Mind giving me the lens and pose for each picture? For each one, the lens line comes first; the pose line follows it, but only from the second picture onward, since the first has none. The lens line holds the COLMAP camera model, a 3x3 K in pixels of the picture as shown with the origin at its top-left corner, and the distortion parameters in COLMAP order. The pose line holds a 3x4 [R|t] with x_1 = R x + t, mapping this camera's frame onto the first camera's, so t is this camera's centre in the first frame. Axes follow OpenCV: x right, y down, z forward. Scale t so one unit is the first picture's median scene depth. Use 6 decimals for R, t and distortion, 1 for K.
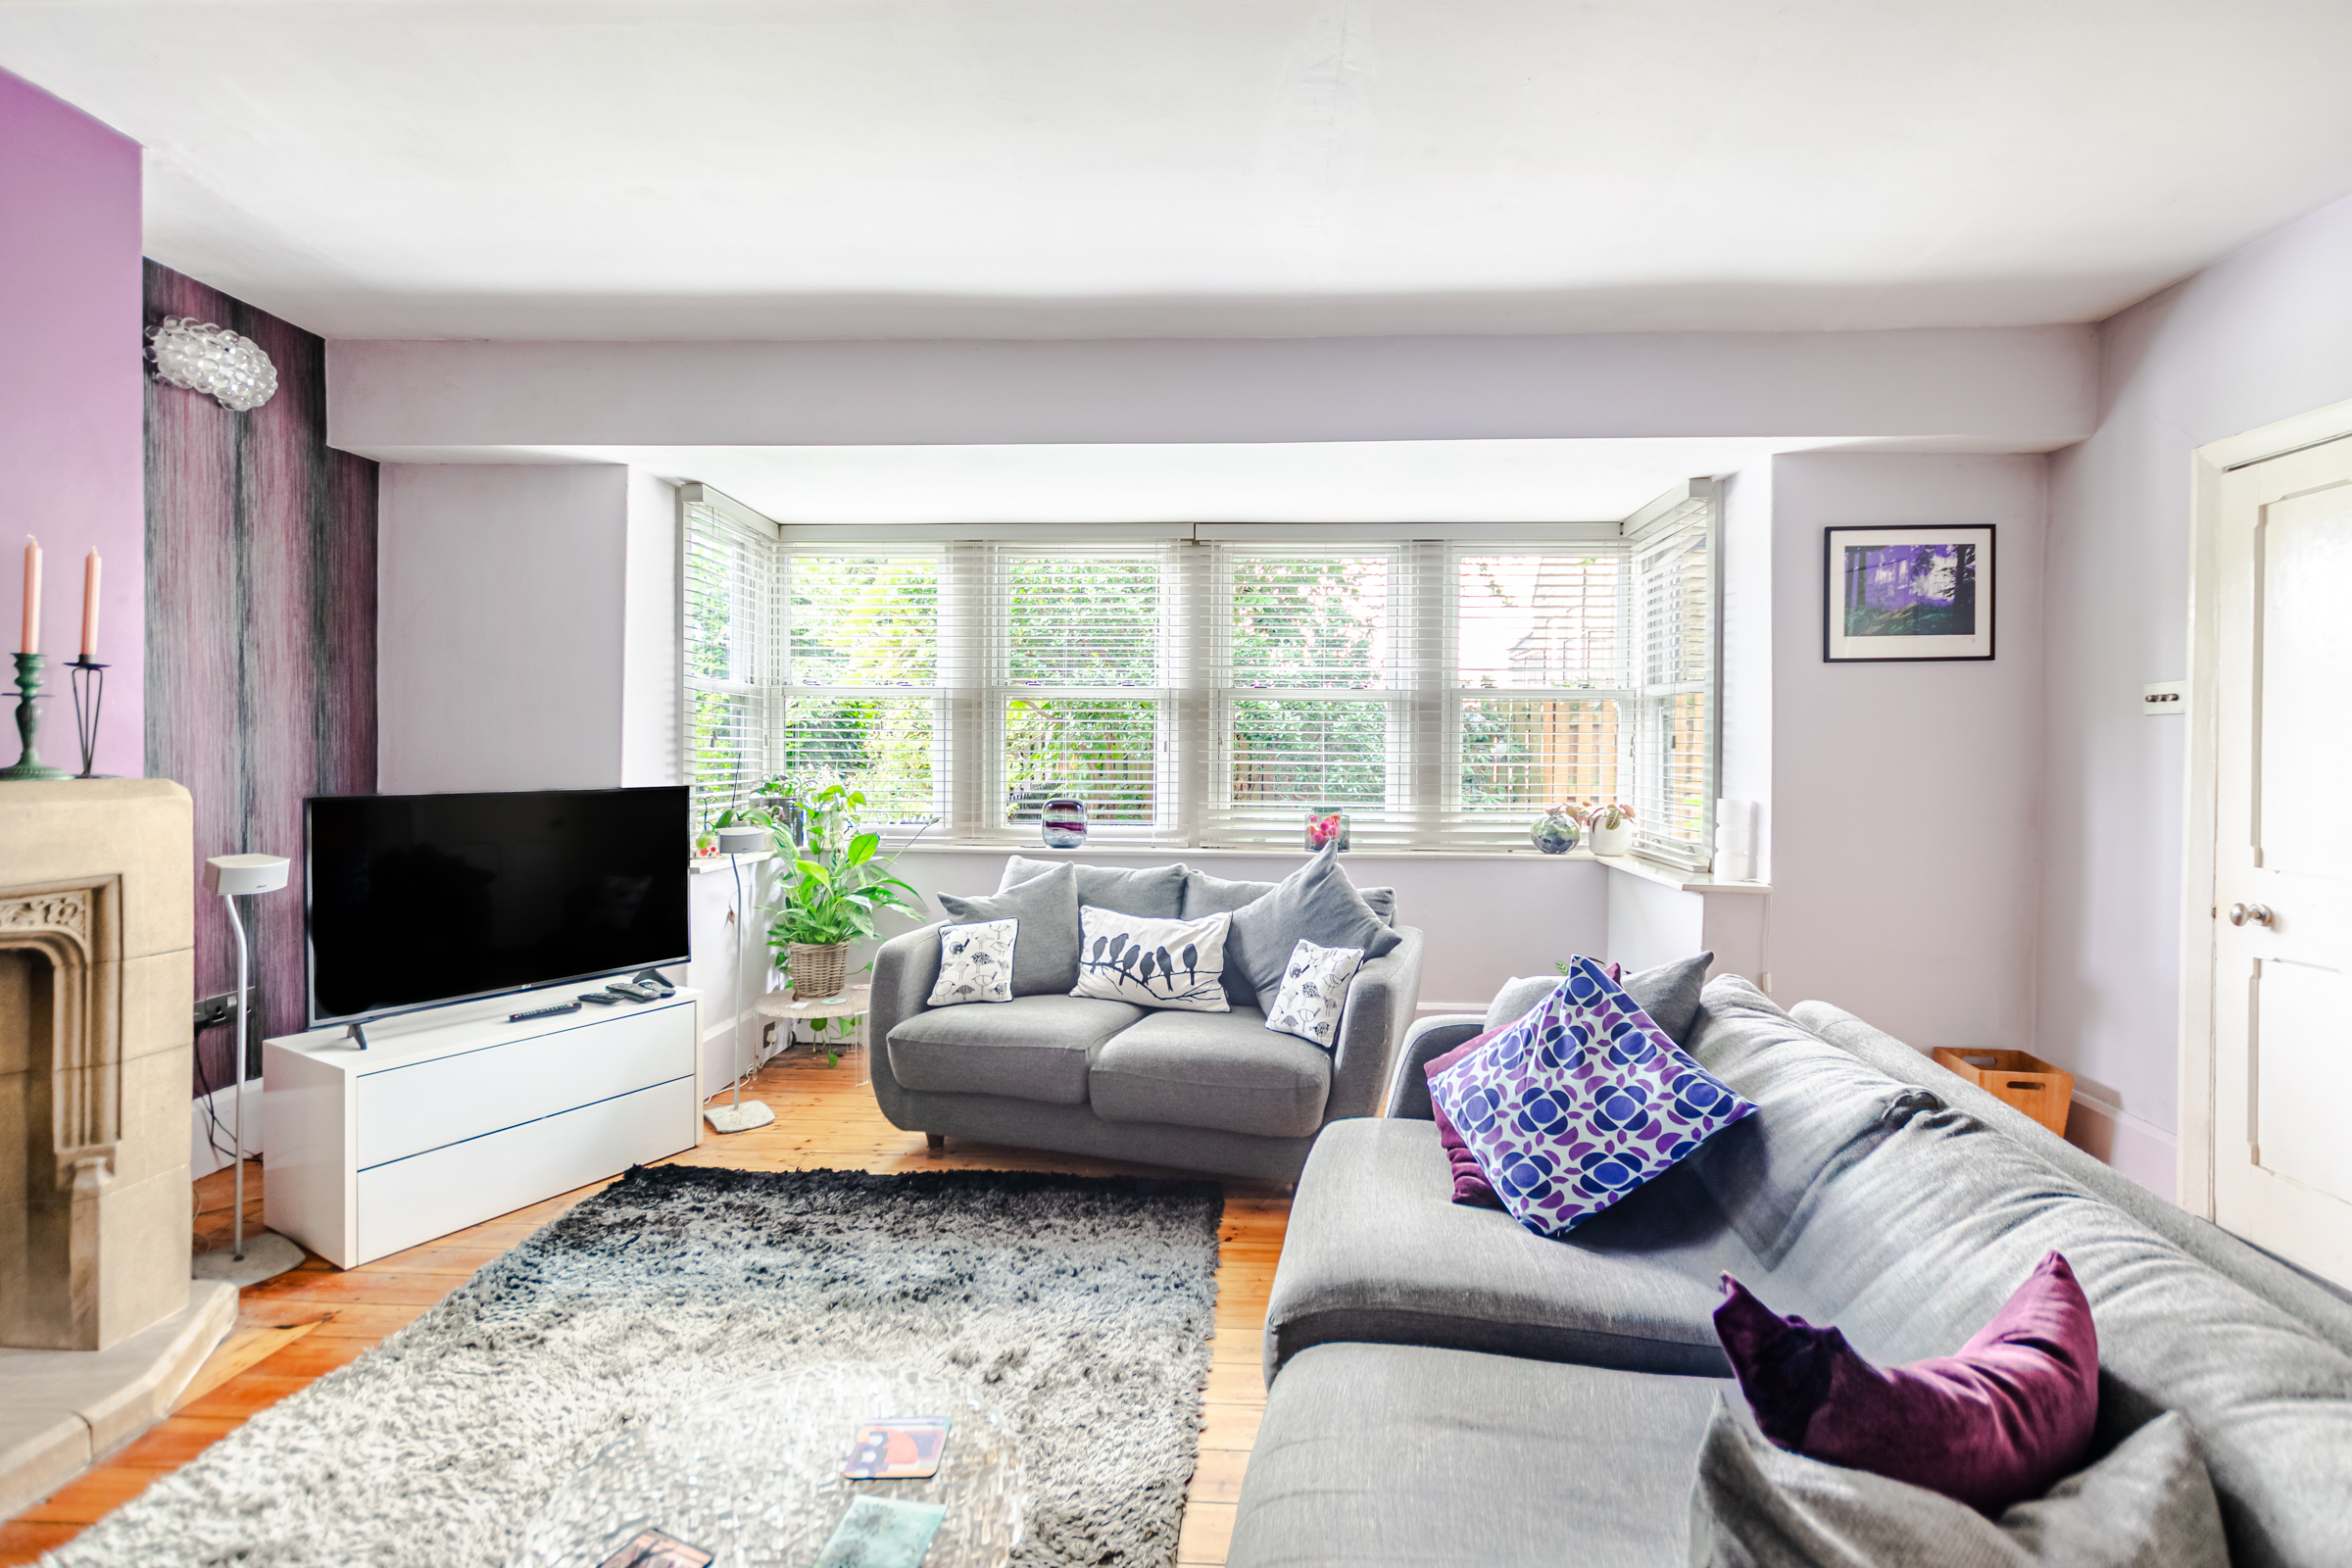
lens RADIAL K [[1015.0, 0, 1187.2], [0, 1015.0, 765.1], [0, 0, 1]] dist [0.004257, -0.000776]
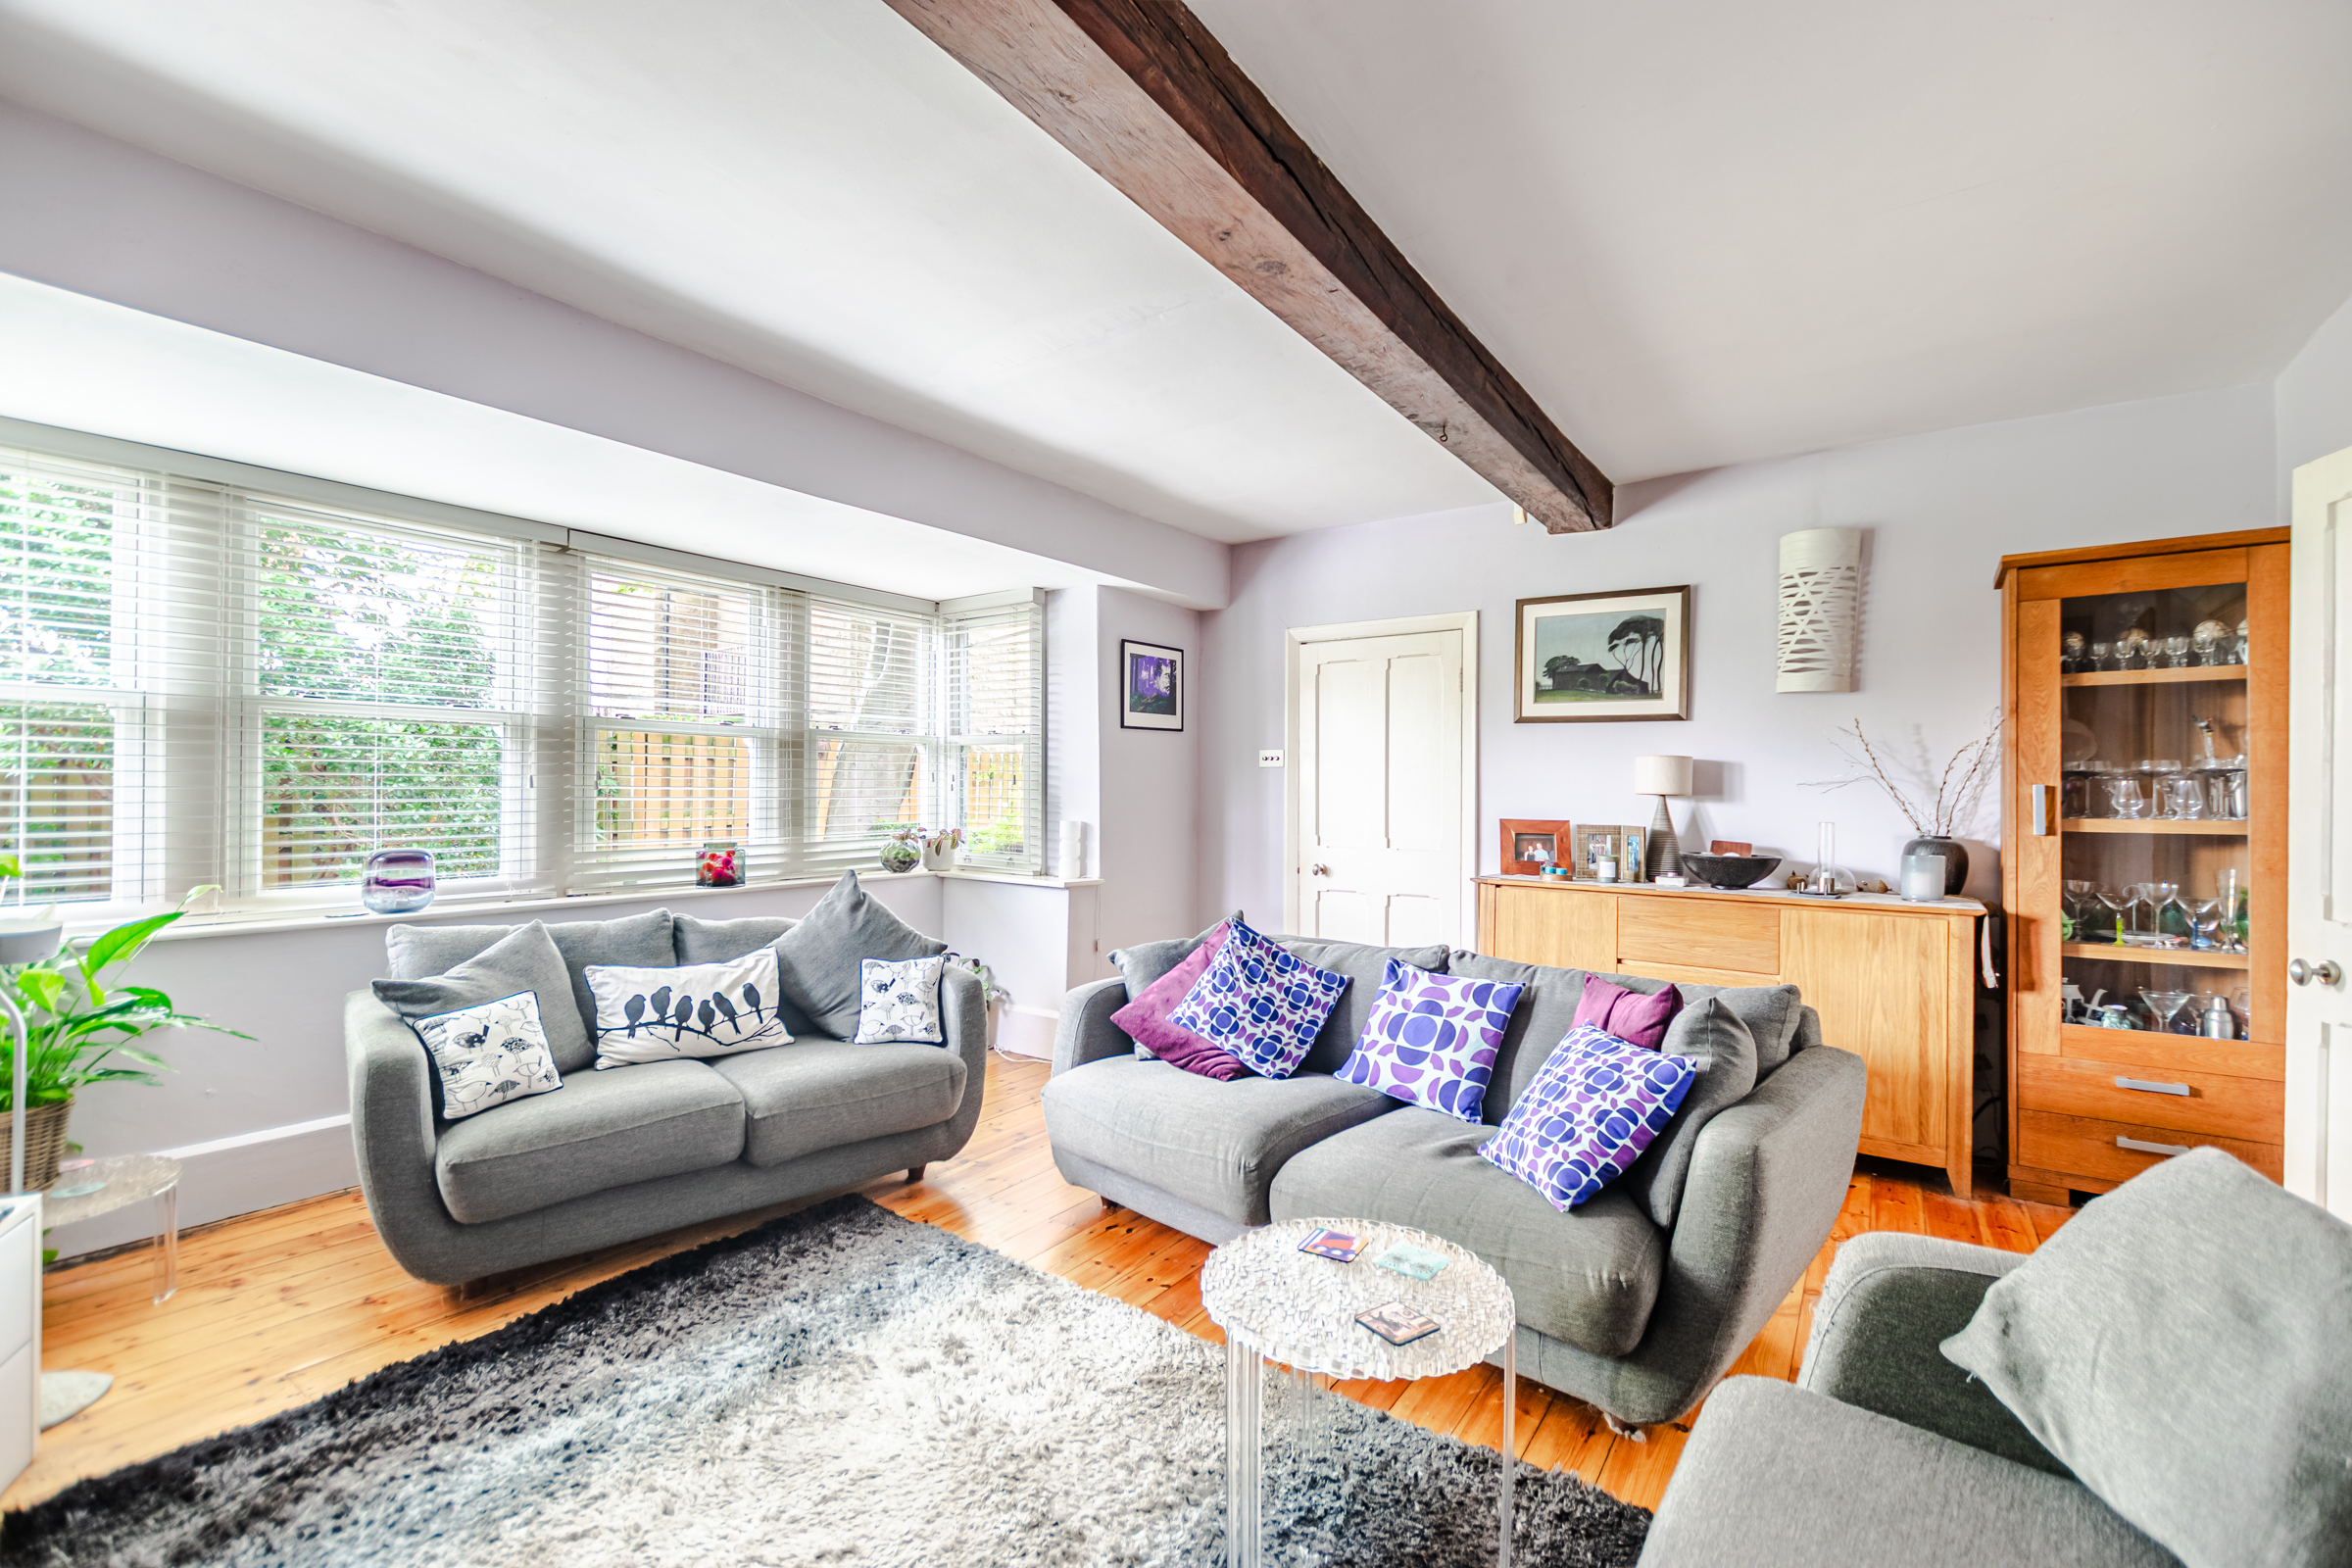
lens RADIAL K [[1015.0, 0, 1141.5], [0, 1015.0, 784.0], [0, 0, 1]] dist [0.004257, -0.000776]
pose [[0.560841, 0.000083, 0.827923, -0.602978], [0.009712, 0.999931, -0.006679, -0.007579], [-0.827866, 0.011786, 0.560802, 0.129768]]
